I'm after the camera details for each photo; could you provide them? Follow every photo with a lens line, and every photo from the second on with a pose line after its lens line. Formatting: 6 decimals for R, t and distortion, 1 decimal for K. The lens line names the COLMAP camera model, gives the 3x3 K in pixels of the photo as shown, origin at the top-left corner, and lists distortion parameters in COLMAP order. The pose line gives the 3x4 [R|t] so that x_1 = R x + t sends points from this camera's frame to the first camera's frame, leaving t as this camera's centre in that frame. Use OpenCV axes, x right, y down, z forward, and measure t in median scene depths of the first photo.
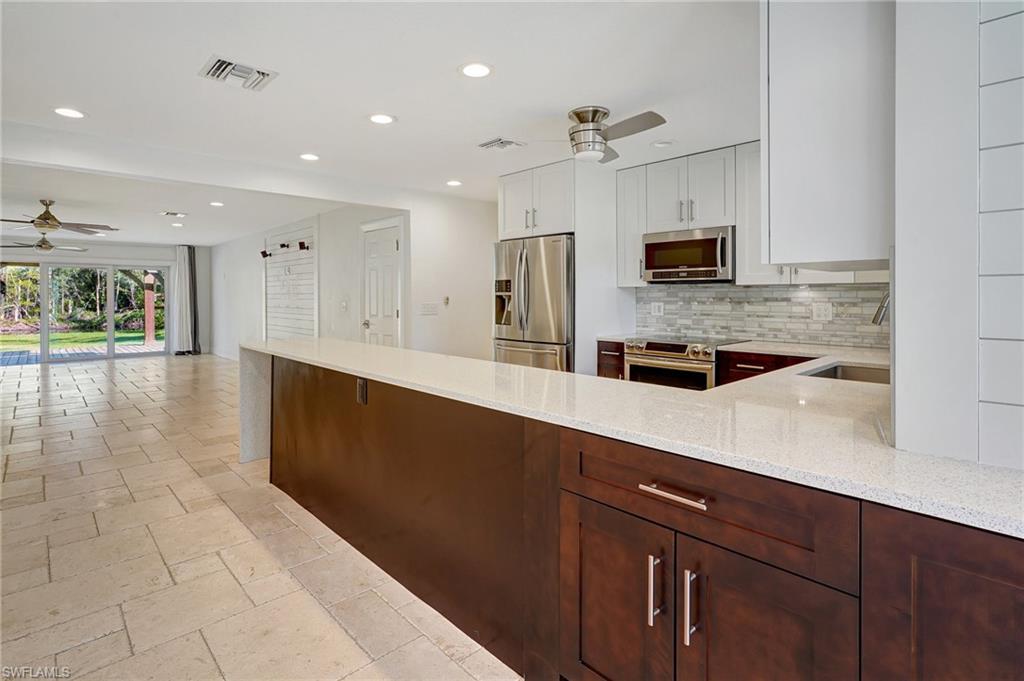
lens RADIAL K [[506.0, 0, 509.8], [0, 506.0, 295.7], [0, 0, 1]] dist [-0.001599, 0.000654]
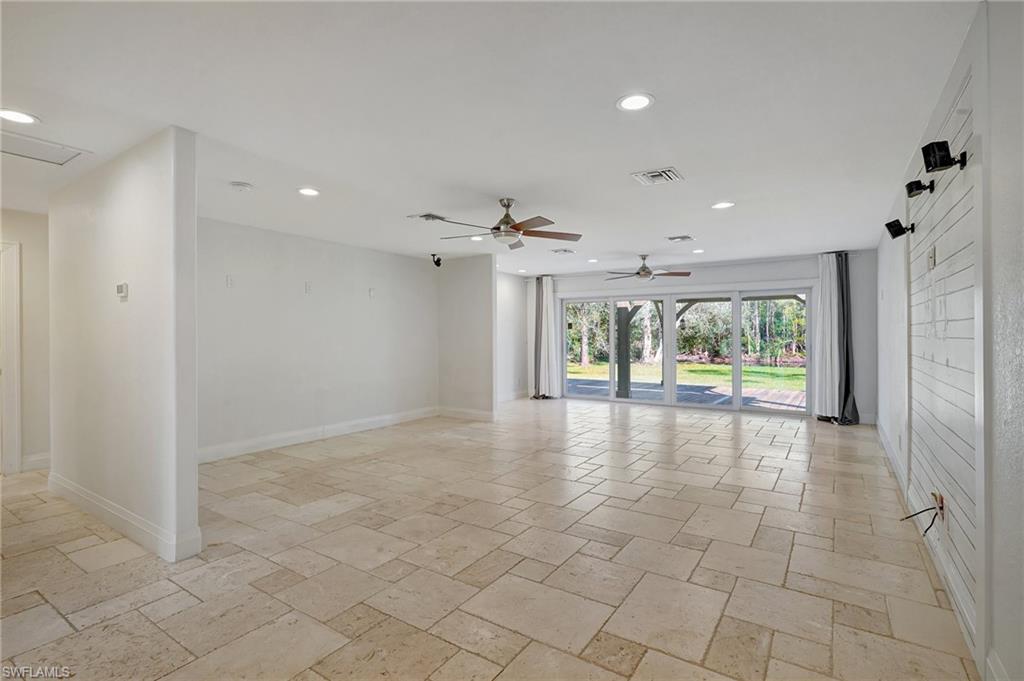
lens RADIAL K [[491.5, 0, 512.0], [0, 491.5, 340.5], [0, 0, 1]] dist [-0.000262, 0.000100]
pose [[0.224277, 0.012658, -0.974443, -0.124242], [0.004847, 0.999889, 0.014104, 0.001714], [0.974513, -0.007886, 0.224190, 0.462867]]
